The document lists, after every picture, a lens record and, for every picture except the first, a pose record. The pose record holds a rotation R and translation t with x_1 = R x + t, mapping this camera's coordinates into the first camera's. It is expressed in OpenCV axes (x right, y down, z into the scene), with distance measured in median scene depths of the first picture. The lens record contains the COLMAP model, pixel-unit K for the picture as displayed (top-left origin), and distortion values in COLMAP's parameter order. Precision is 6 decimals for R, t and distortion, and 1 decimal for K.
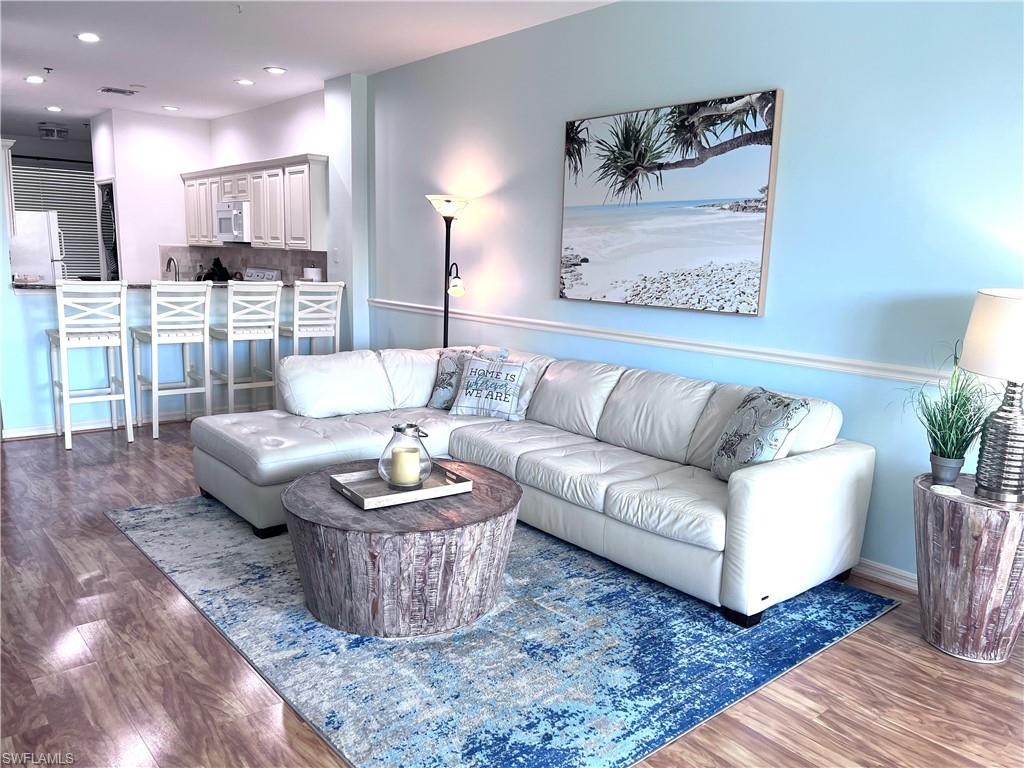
lens RADIAL K [[768.6, 0, 514.9], [0, 768.6, 383.6], [0, 0, 1]] dist [0.052350, -0.053860]
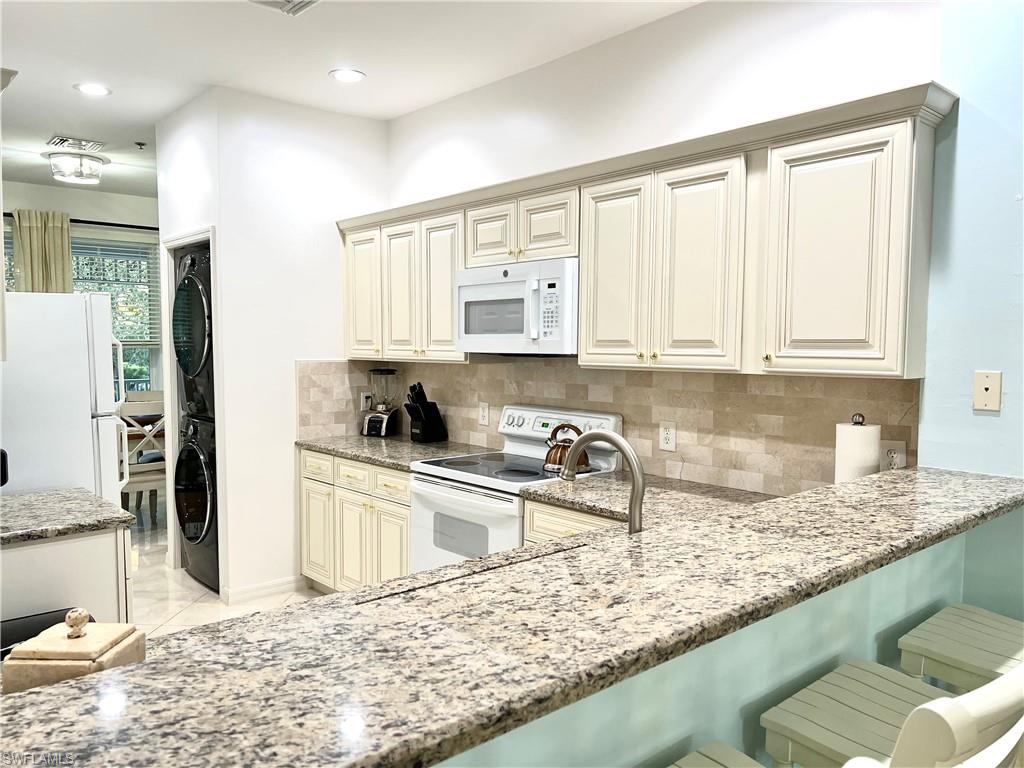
lens RADIAL K [[768.6, 0, 507.3], [0, 768.6, 387.7], [0, 0, 1]] dist [0.052350, -0.053860]
pose [[0.999564, -0.028820, 0.006362, -0.350304], [0.029328, 0.994084, -0.104580, -0.113835], [-0.003310, 0.104721, 0.994496, 0.546963]]
